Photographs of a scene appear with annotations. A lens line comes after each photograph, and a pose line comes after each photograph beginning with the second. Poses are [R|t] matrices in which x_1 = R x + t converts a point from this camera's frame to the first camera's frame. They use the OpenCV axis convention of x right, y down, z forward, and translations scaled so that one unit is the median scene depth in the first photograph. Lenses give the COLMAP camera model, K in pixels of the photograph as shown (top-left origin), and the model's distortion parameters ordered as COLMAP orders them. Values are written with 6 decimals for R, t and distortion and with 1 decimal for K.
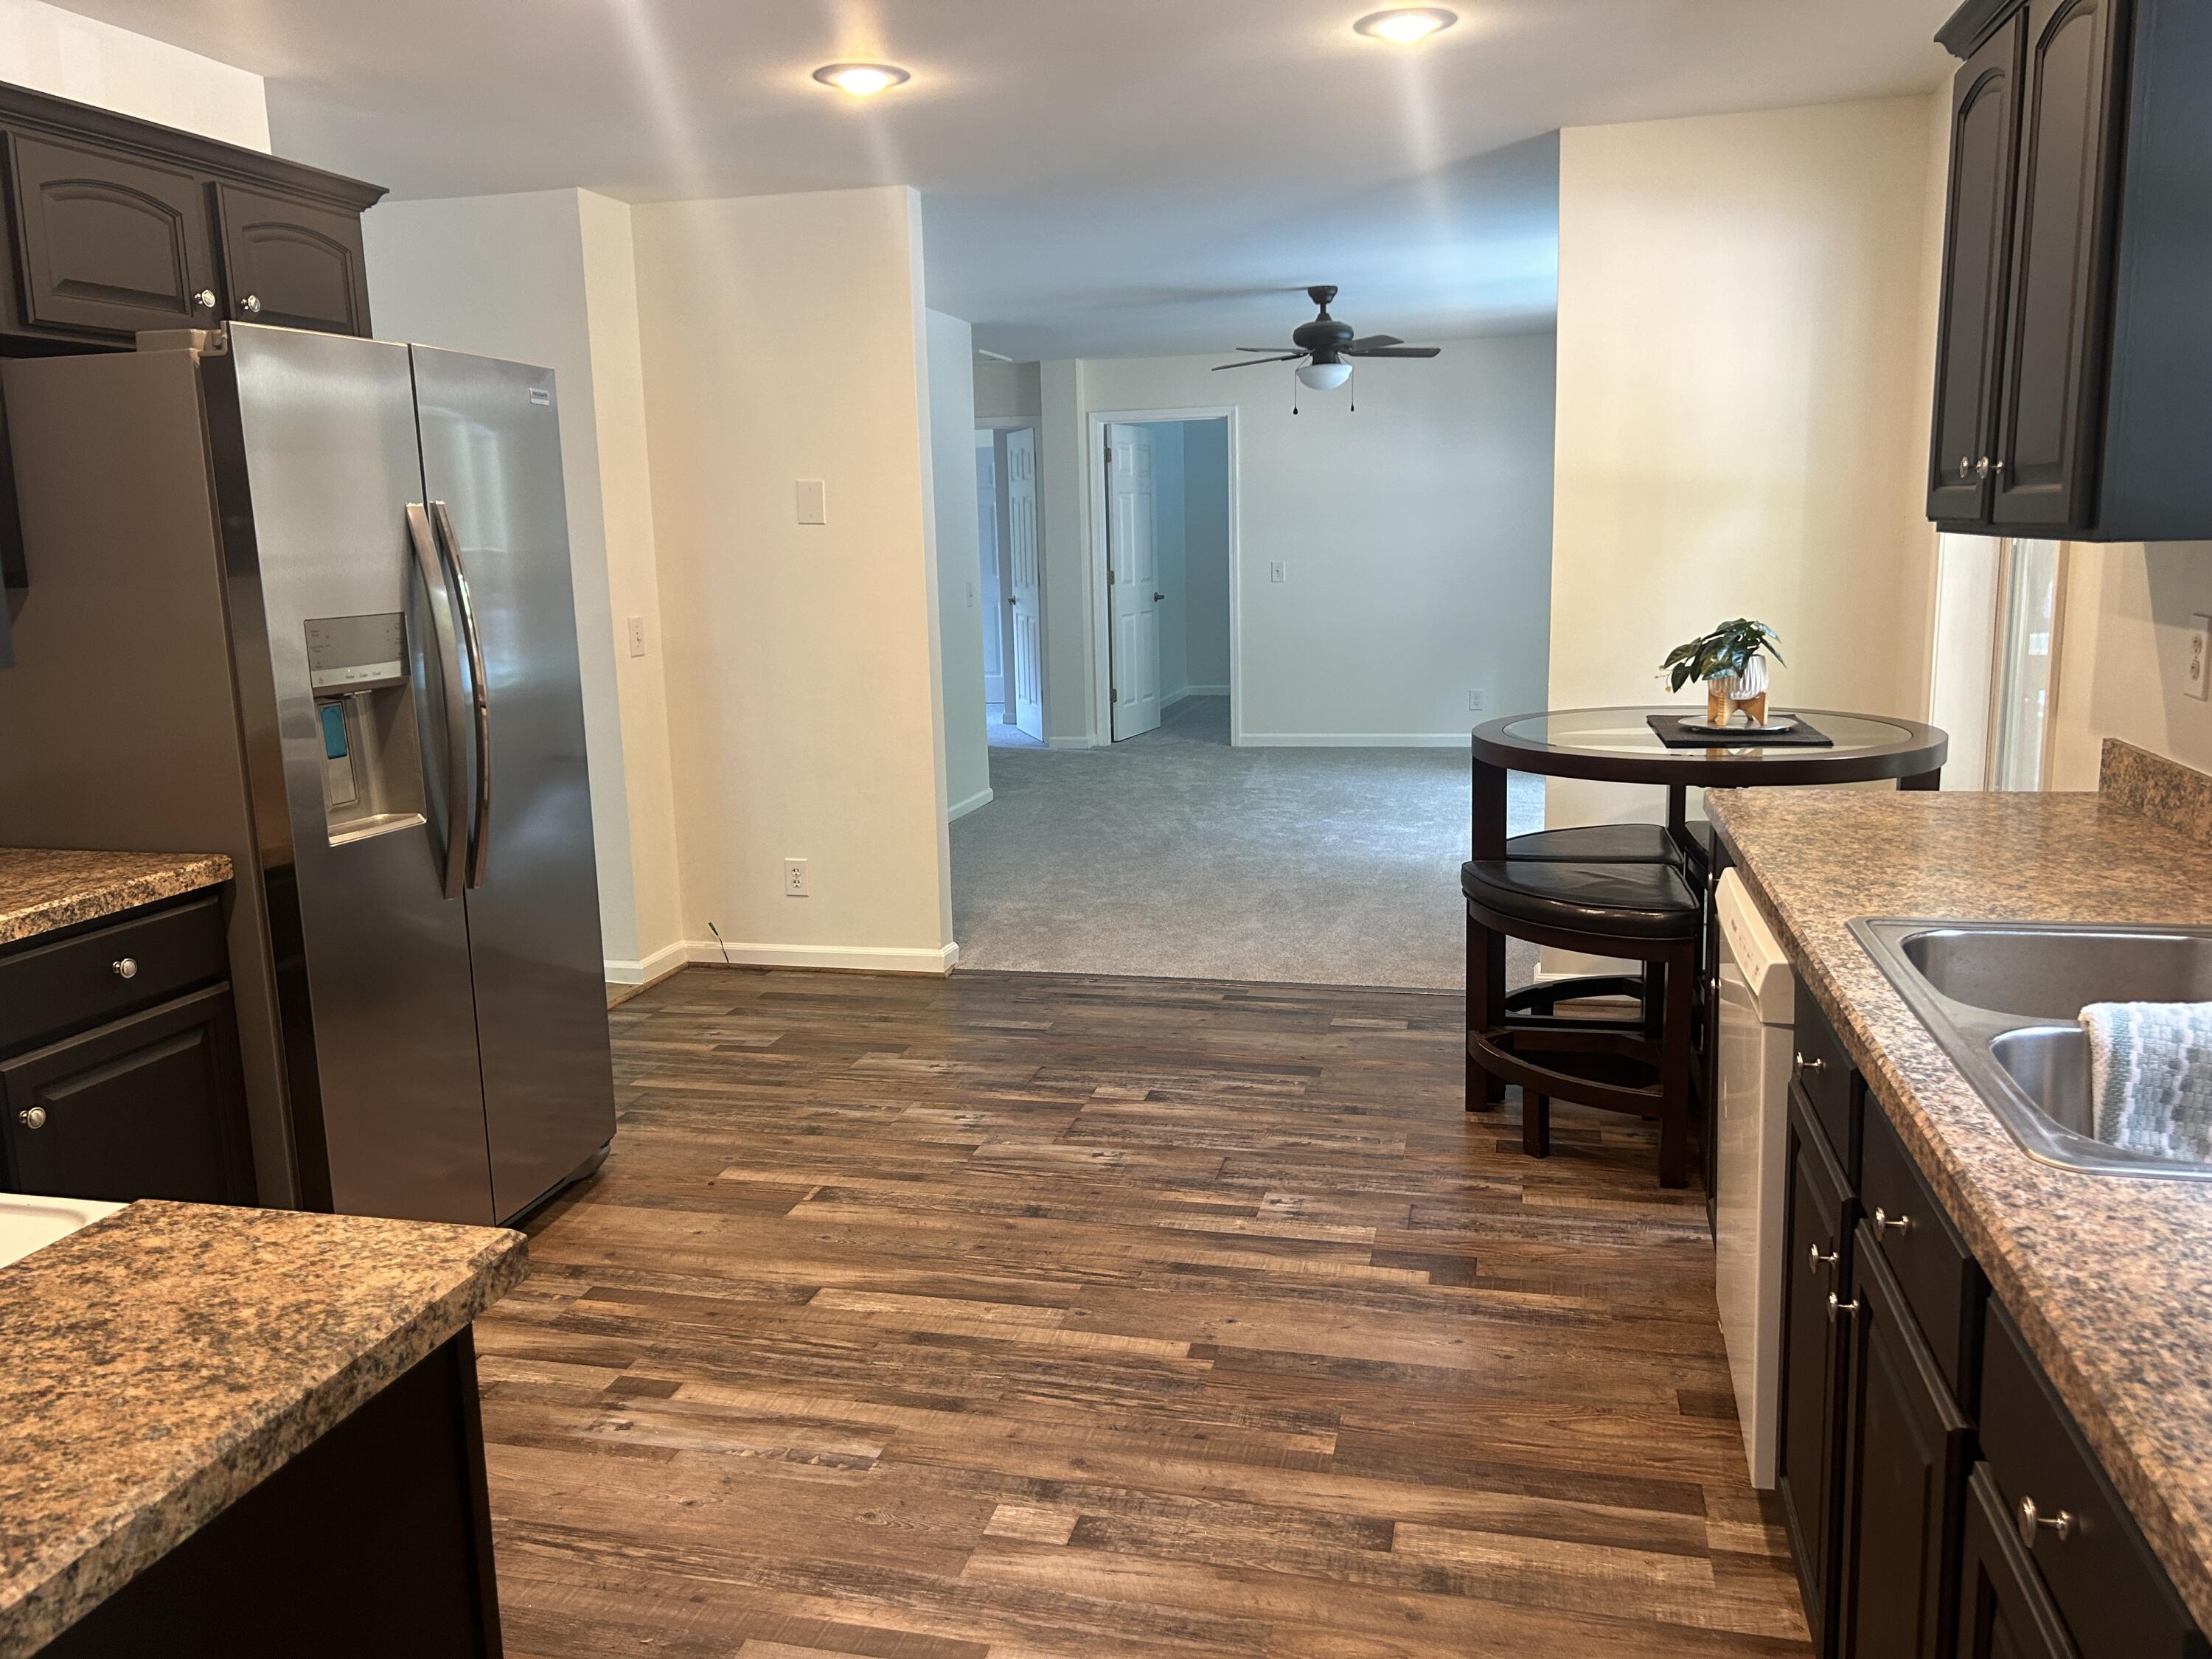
lens RADIAL K [[1651.8, 0, 1105.2], [0, 1651.8, 824.1], [0, 0, 1]] dist [0.031201, -0.004683]
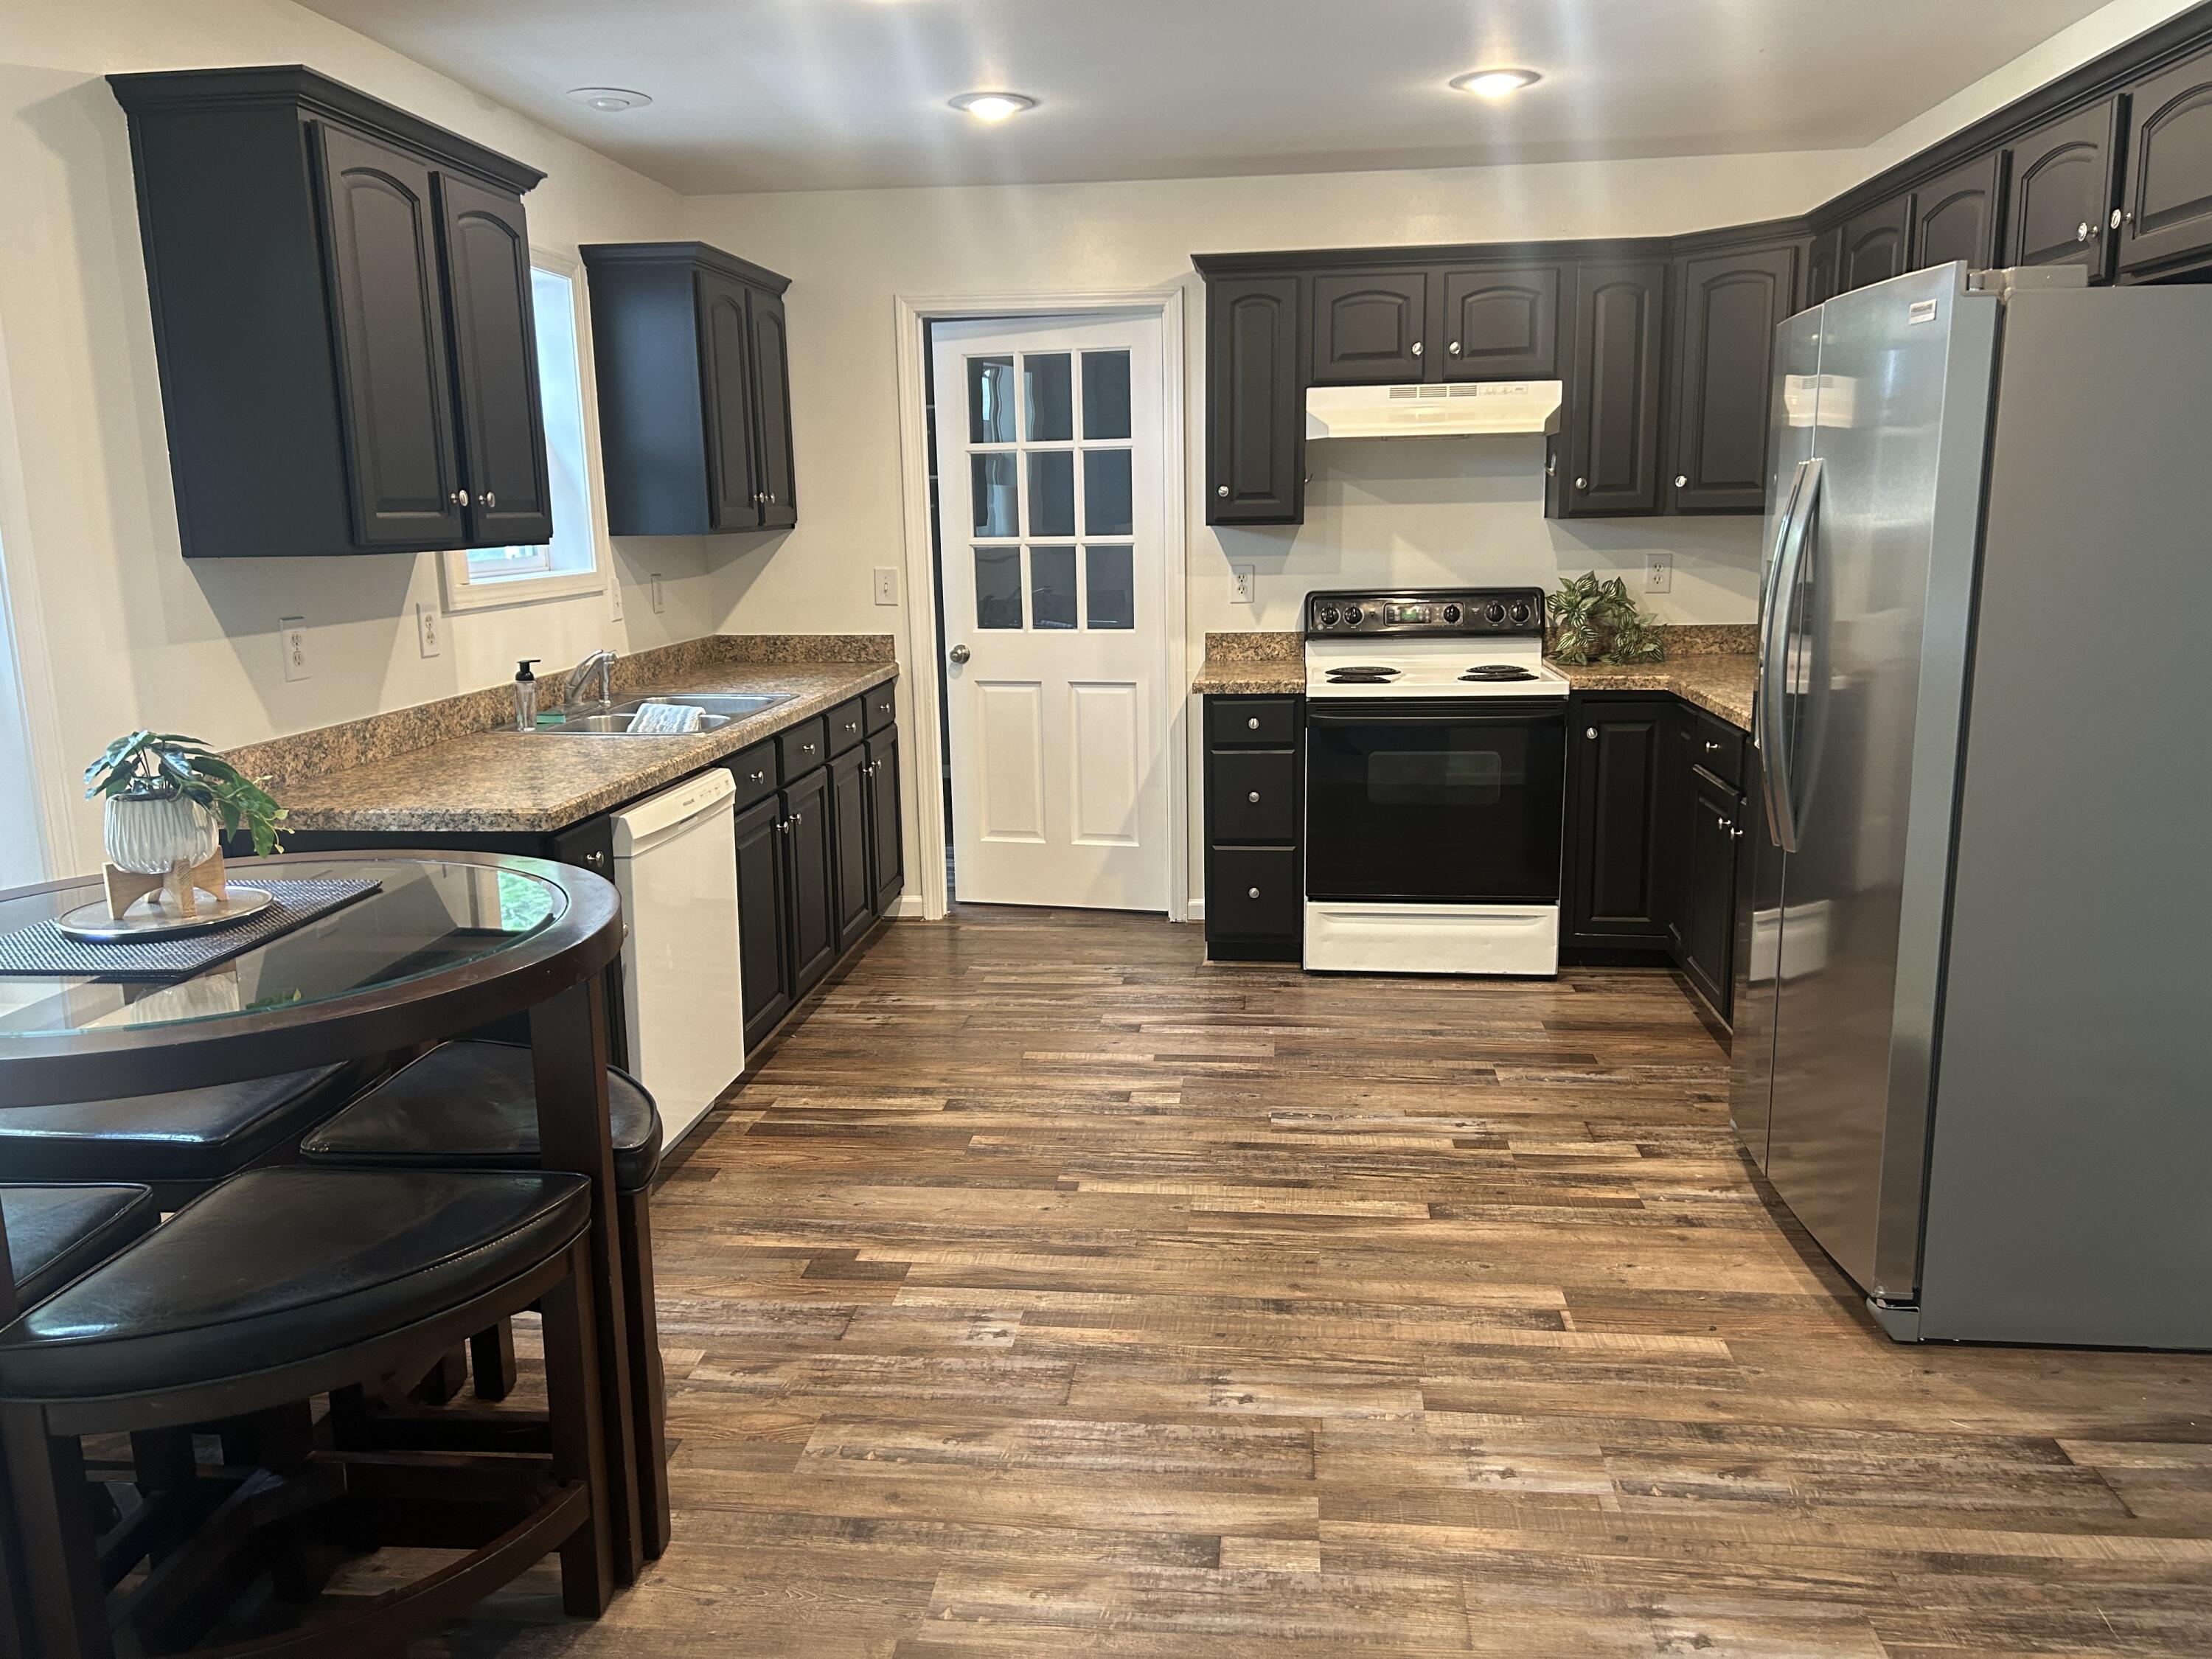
lens RADIAL K [[1651.8, 0, 1109.0], [0, 1651.8, 832.9], [0, 0, 1]] dist [0.031201, -0.004683]
pose [[-0.989134, 0.070032, -0.129264, 0.151874], [0.017548, 0.929206, 0.369146, -0.342948], [0.145965, 0.362866, -0.920338, 1.836565]]
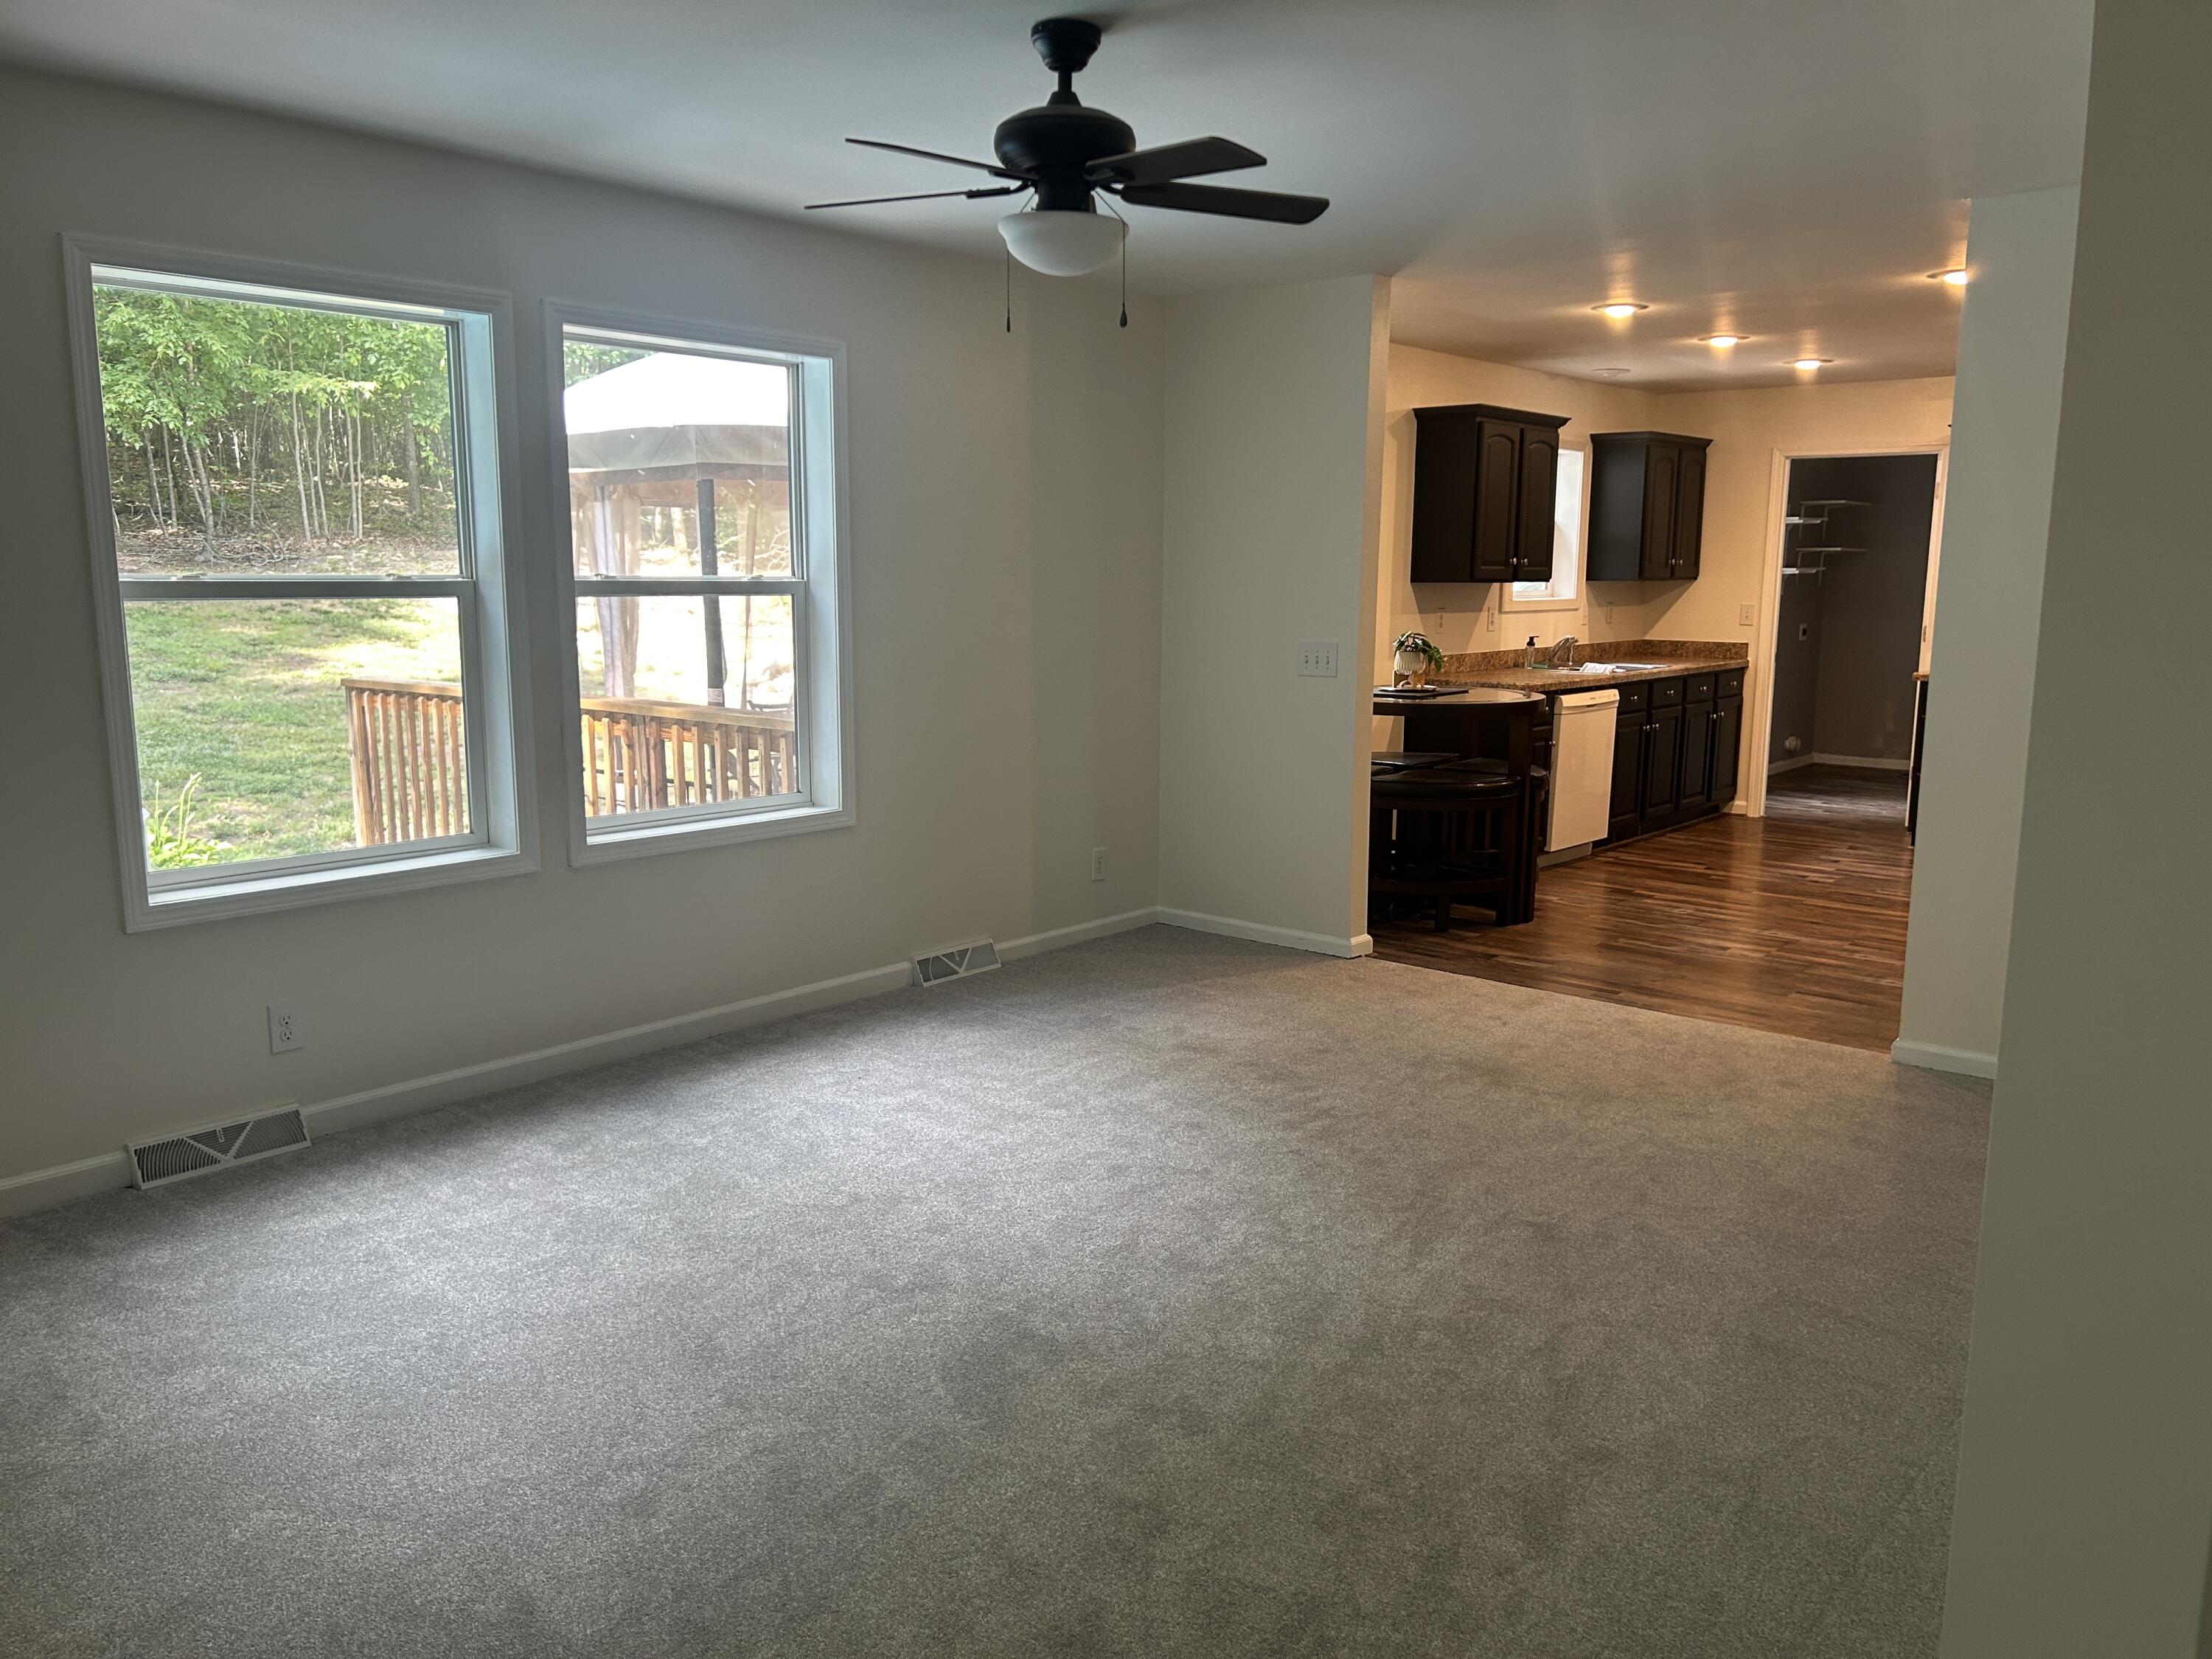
lens RADIAL K [[1651.8, 0, 1101.1], [0, 1651.8, 830.6], [0, 0, 1]] dist [0.031201, -0.004683]
pose [[-0.892442, -0.052521, 0.448094, -0.179562], [0.095134, 0.948962, 0.300699, -0.583935], [-0.441018, 0.310986, -0.841898, 3.239839]]
